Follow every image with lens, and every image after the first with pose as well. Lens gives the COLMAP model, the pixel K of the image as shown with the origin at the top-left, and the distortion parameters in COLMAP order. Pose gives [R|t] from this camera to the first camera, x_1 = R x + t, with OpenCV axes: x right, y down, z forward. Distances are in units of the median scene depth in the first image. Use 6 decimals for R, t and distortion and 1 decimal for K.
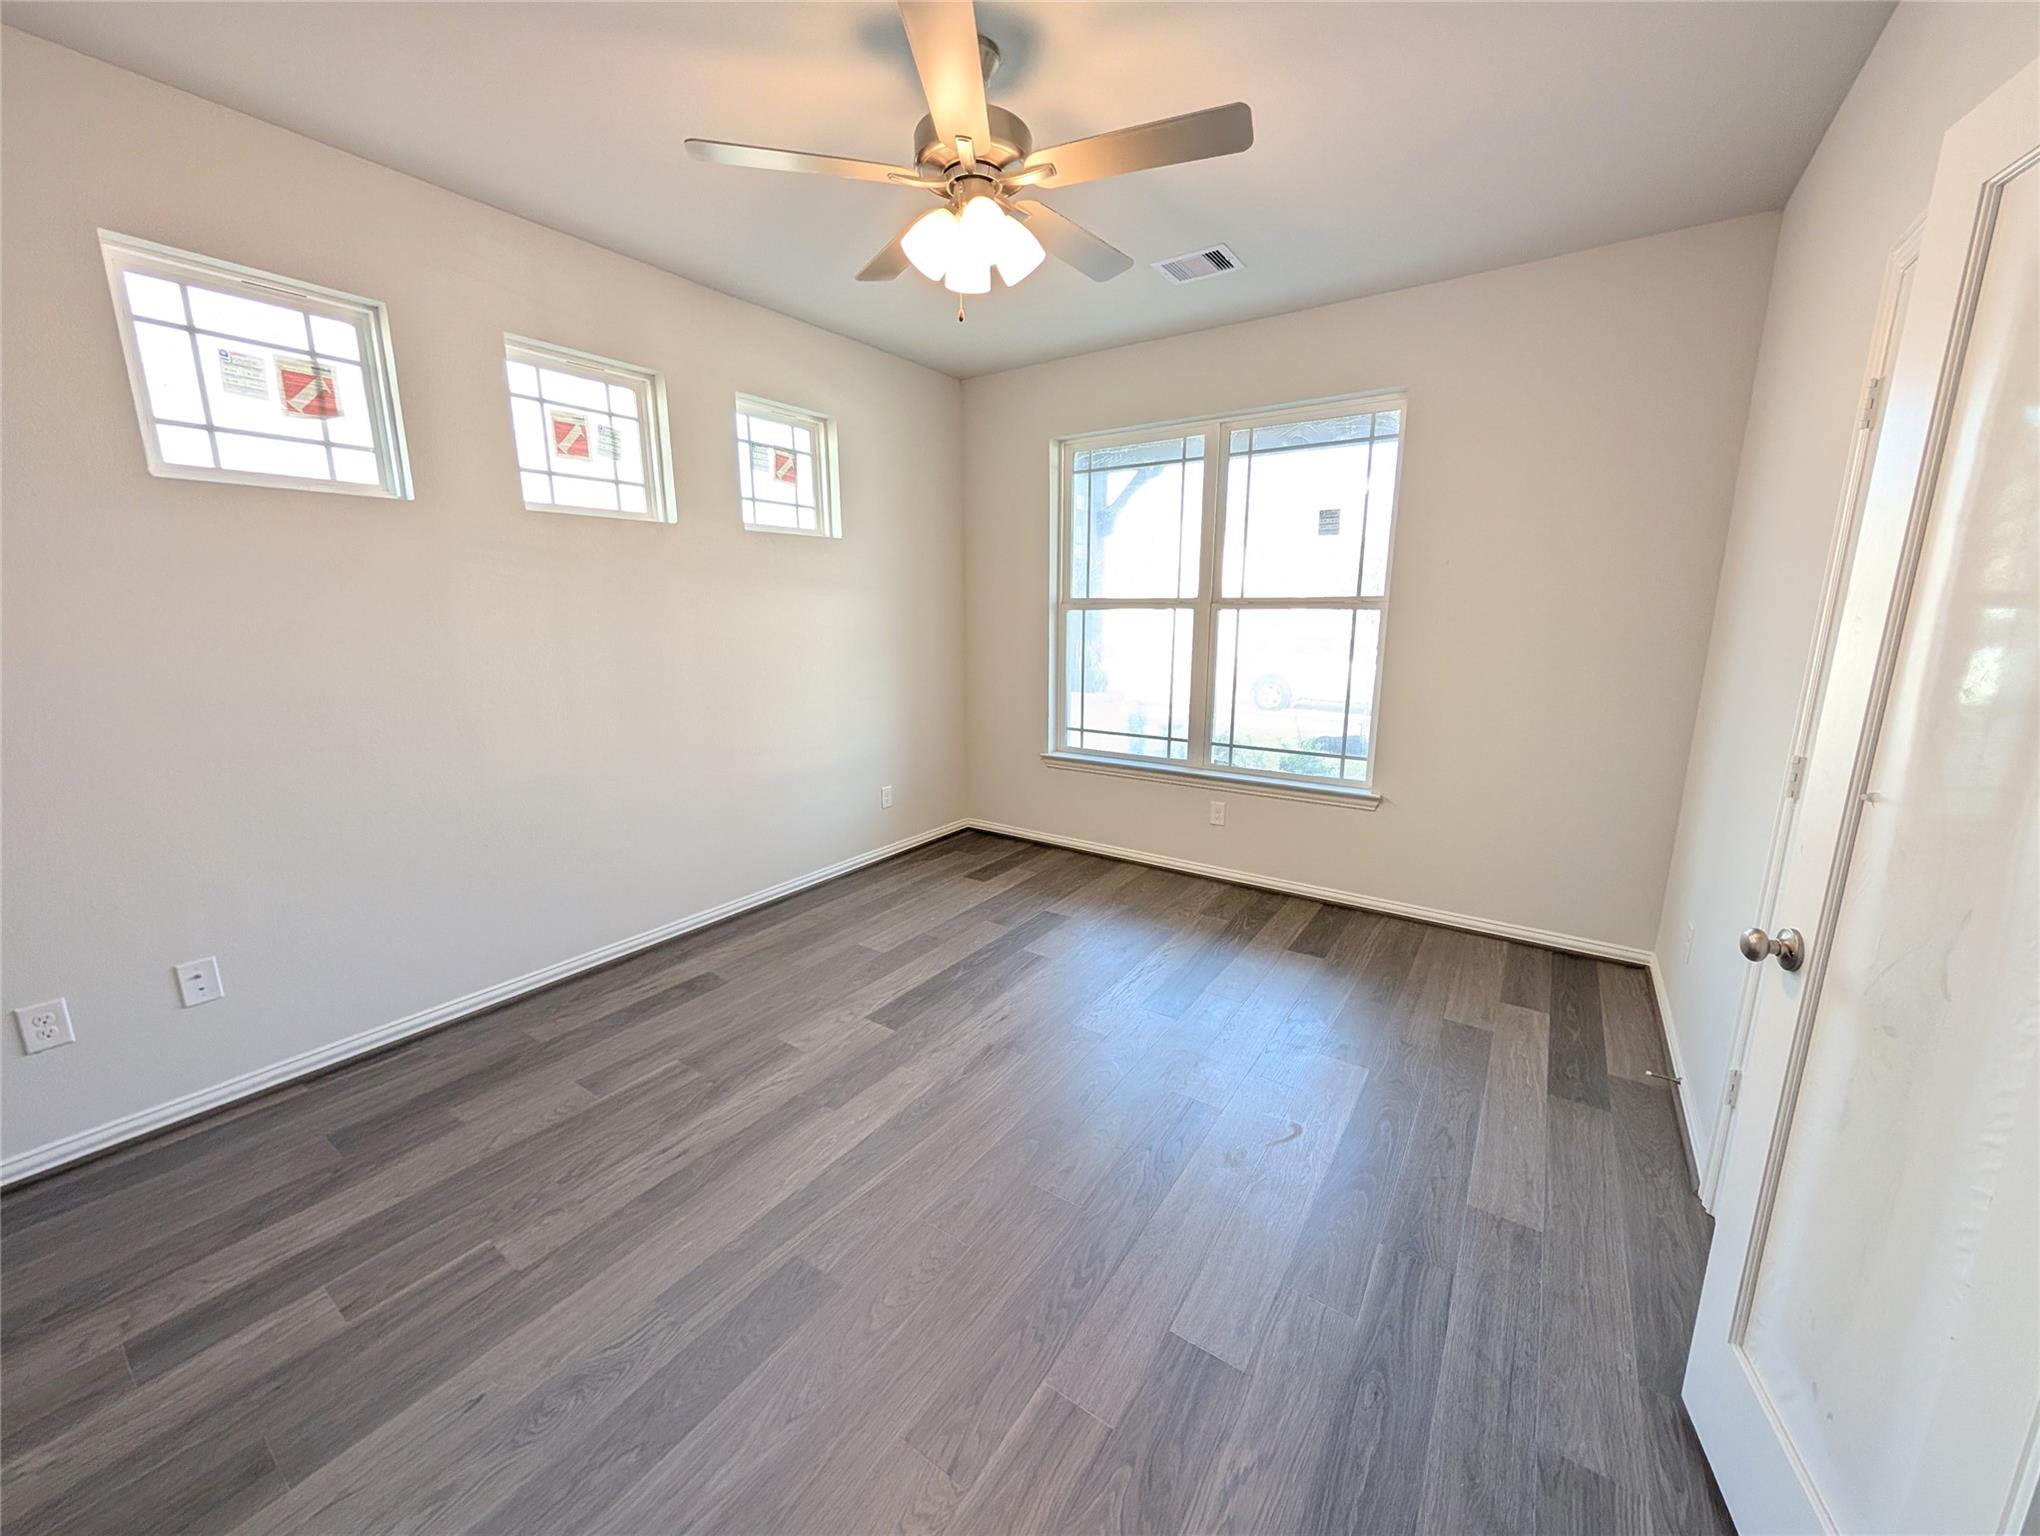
lens RADIAL K [[770.4, 0, 1016.4], [0, 770.4, 765.2], [0, 0, 1]] dist [-0.000586, 0.000500]
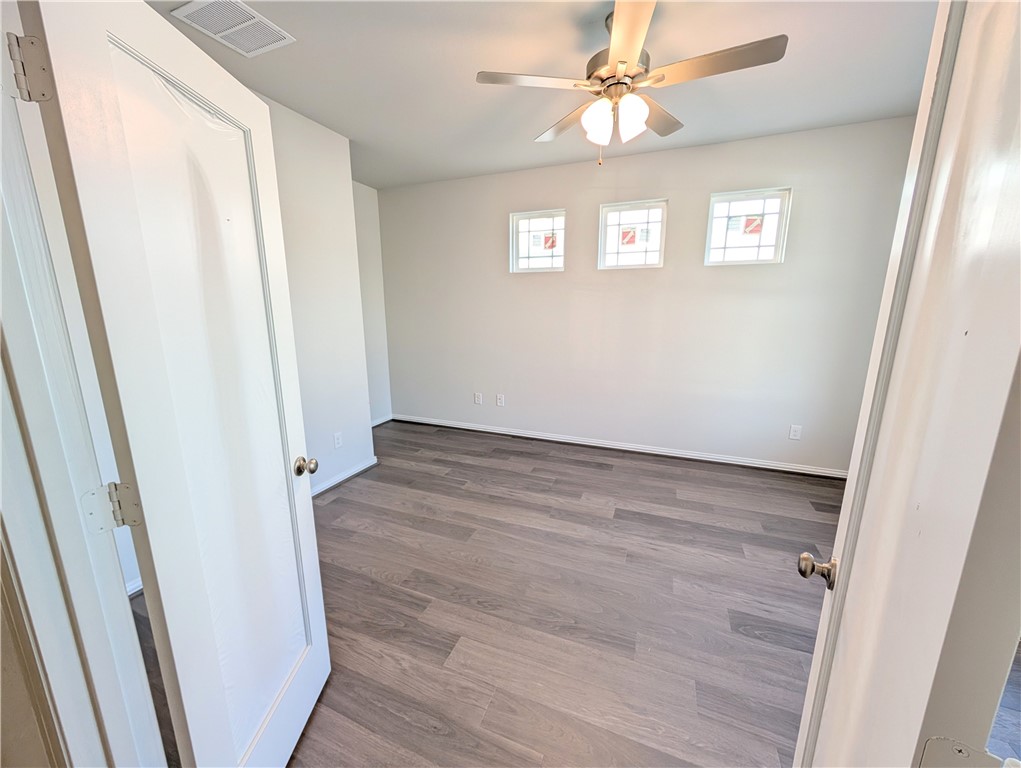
lens RADIAL K [[385.6, 0, 508.7], [0, 385.6, 382.6], [0, 0, 1]] dist [-0.000586, 0.000500]
pose [[0.219856, 0.195084, -0.955827, 0.718334], [-0.196131, 0.968633, 0.152585, -0.102615], [0.955613, 0.153921, 0.251222, 0.466758]]
